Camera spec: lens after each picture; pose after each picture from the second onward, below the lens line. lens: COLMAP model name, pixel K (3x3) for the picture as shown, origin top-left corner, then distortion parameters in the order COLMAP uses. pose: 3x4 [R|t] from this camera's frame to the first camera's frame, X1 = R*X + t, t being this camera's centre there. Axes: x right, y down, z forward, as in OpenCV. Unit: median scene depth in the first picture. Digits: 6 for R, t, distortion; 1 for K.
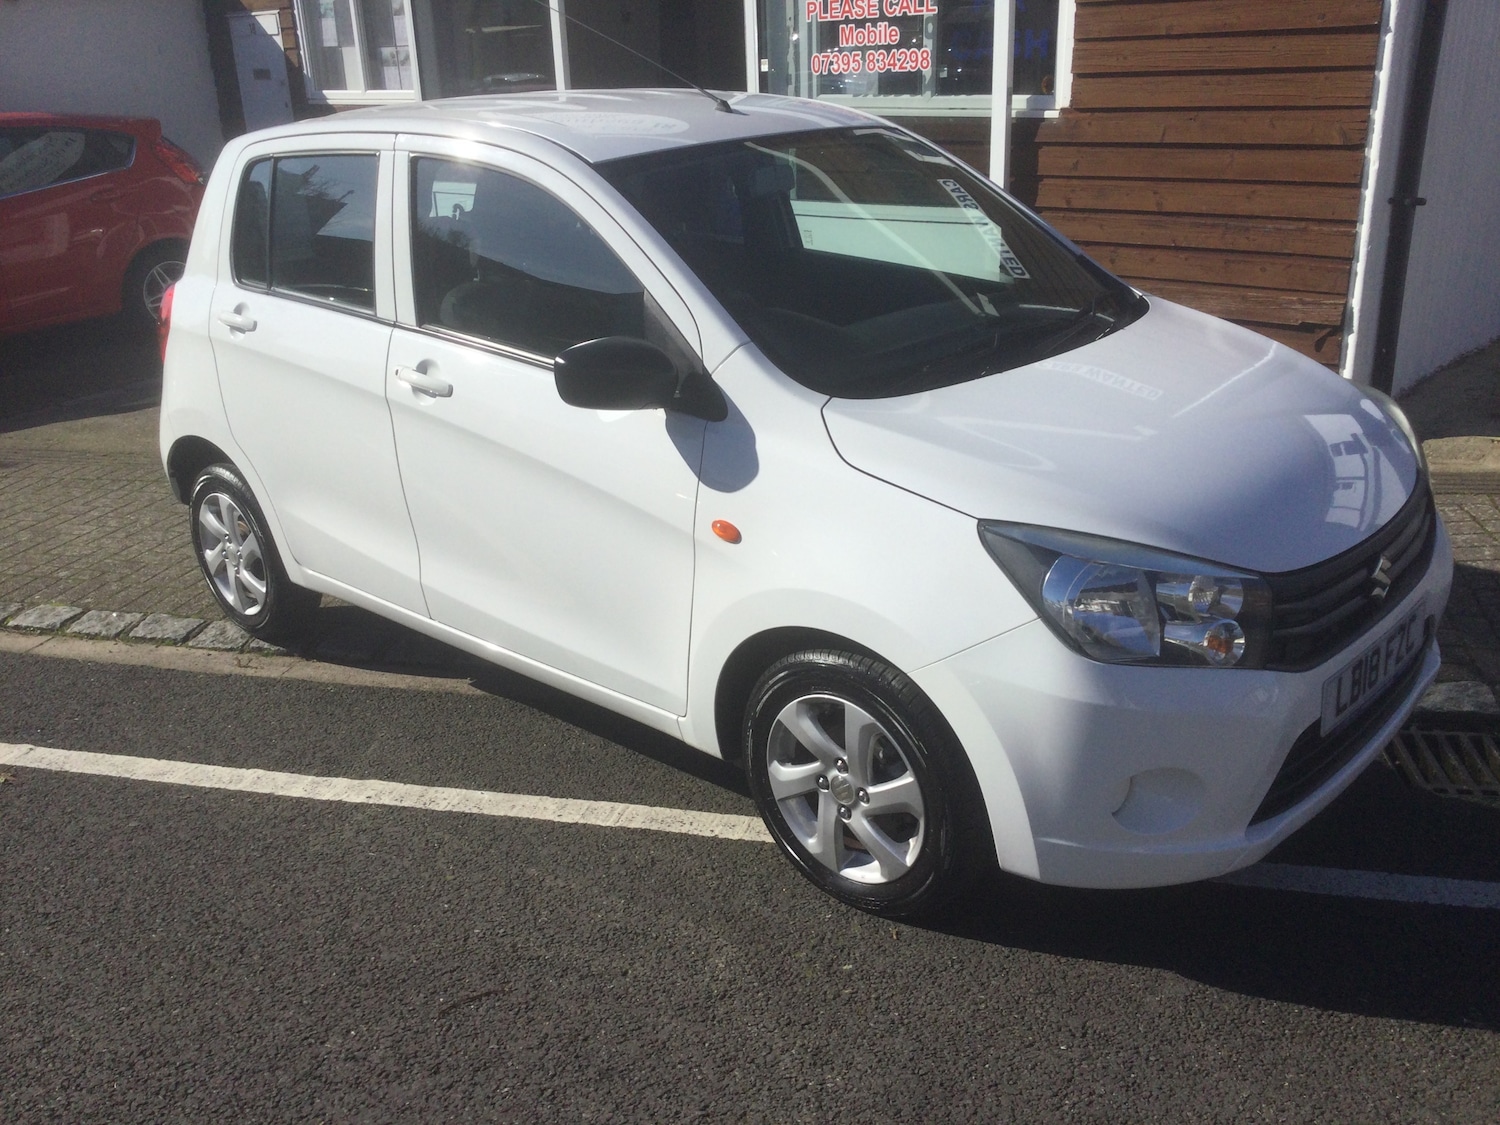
lens RADIAL K [[1344.9, 0, 745.2], [0, 1344.9, 577.9], [0, 0, 1]] dist [0.063970, -0.119386]
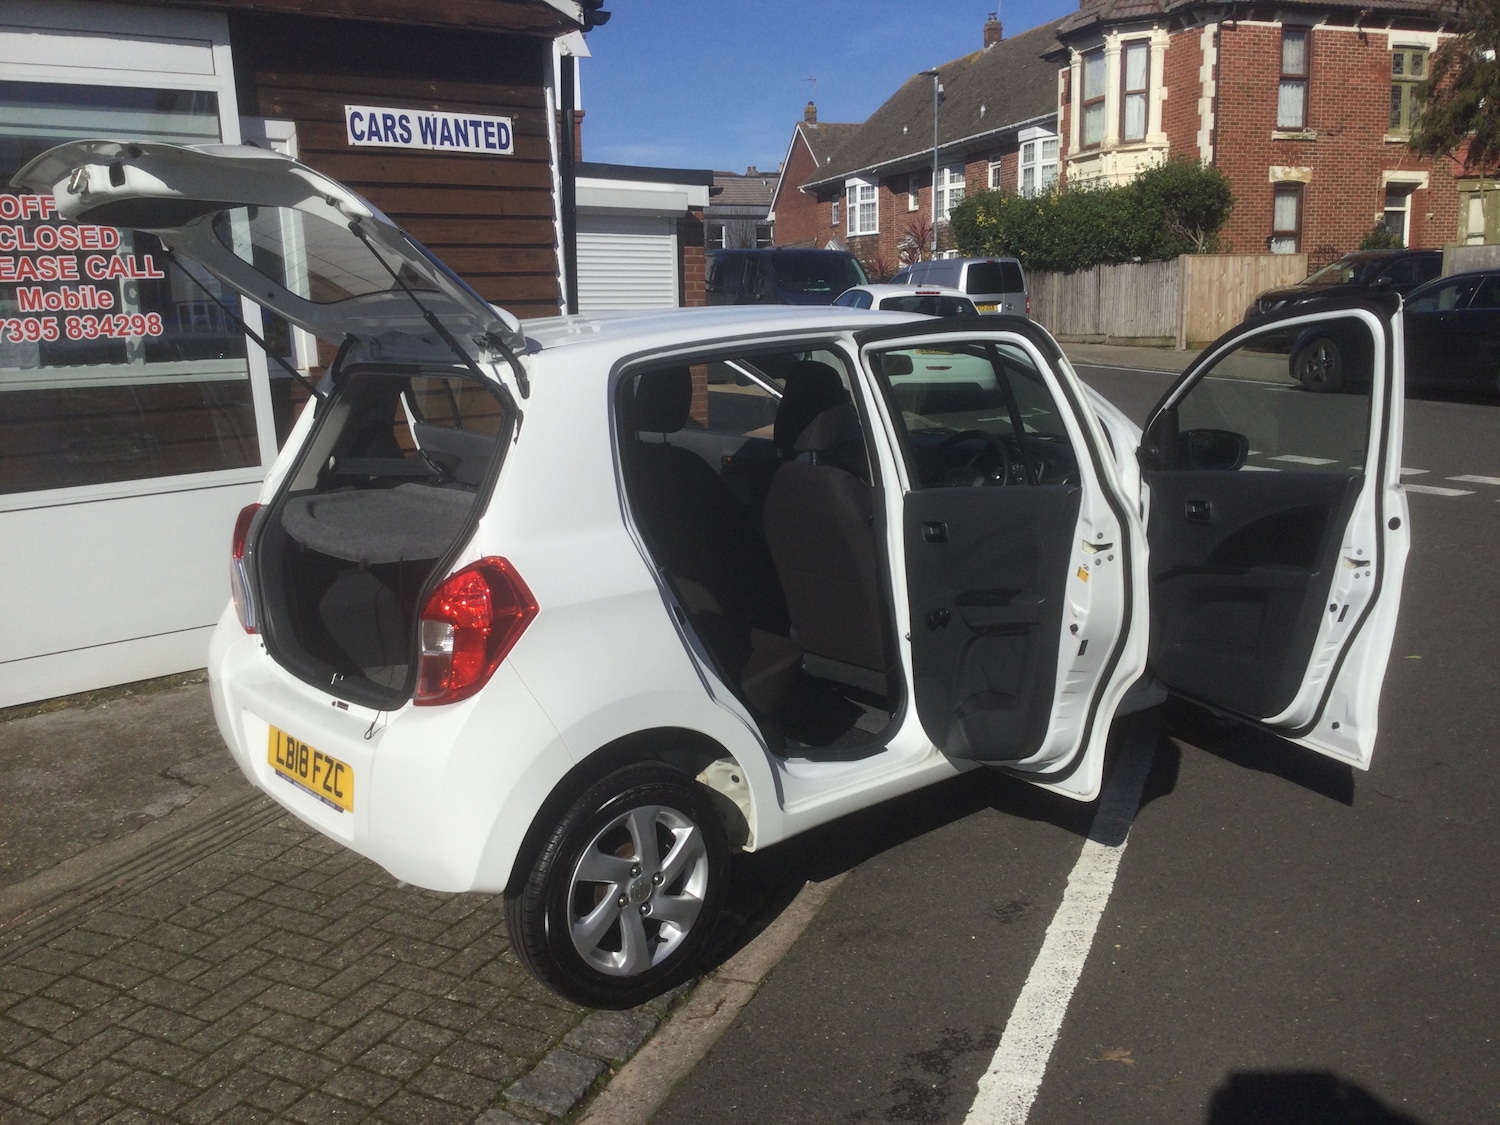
lens RADIAL K [[1358.3, 0, 750.0], [0, 1358.3, 562.5], [0, 0, 1]] dist [0.080861, -0.163523]
pose [[0.134388, -0.145070, 0.980252, -0.825907], [0.390953, 0.916744, 0.082074, -0.167631], [-0.910547, 0.372203, 0.179915, 0.575386]]
